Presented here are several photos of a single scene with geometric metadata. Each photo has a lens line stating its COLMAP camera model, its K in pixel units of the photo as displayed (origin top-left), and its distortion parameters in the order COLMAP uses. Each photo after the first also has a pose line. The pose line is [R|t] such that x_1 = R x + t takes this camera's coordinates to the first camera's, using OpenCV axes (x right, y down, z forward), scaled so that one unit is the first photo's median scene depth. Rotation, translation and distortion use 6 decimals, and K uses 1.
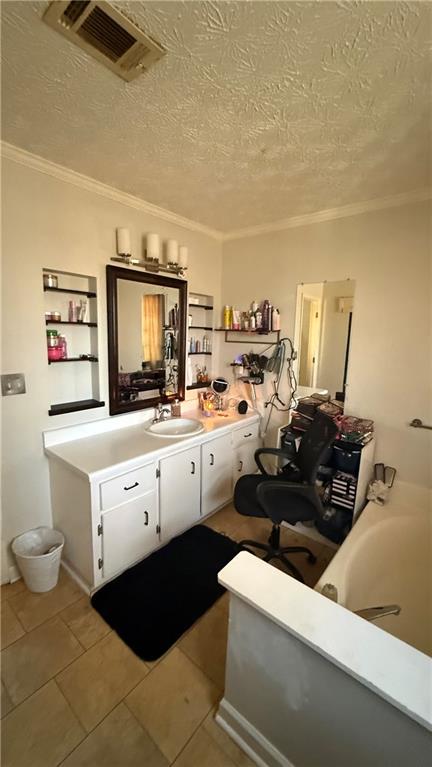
lens RADIAL K [[305.9, 0, 216.0], [0, 305.9, 383.5], [0, 0, 1]] dist [-0.001861, -0.000766]
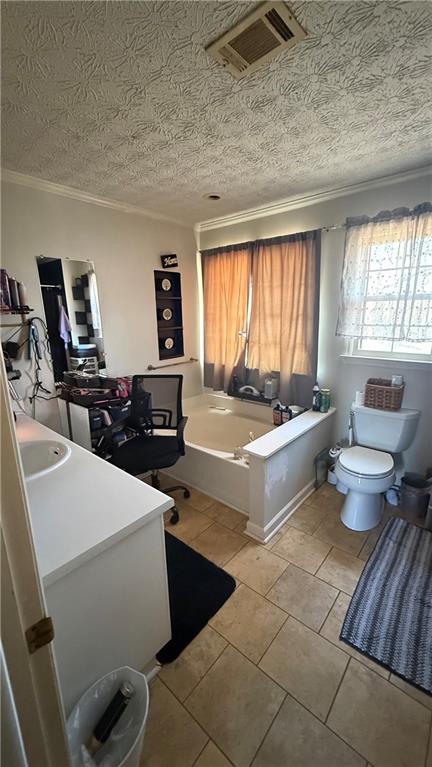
lens RADIAL K [[305.9, 0, 216.0], [0, 305.9, 383.5], [0, 0, 1]] dist [-0.001861, -0.000766]
pose [[0.009170, -0.257639, 0.966198, -1.112601], [0.184829, 0.950026, 0.251572, -0.157686], [-0.982728, 0.176274, 0.056331, 0.811789]]
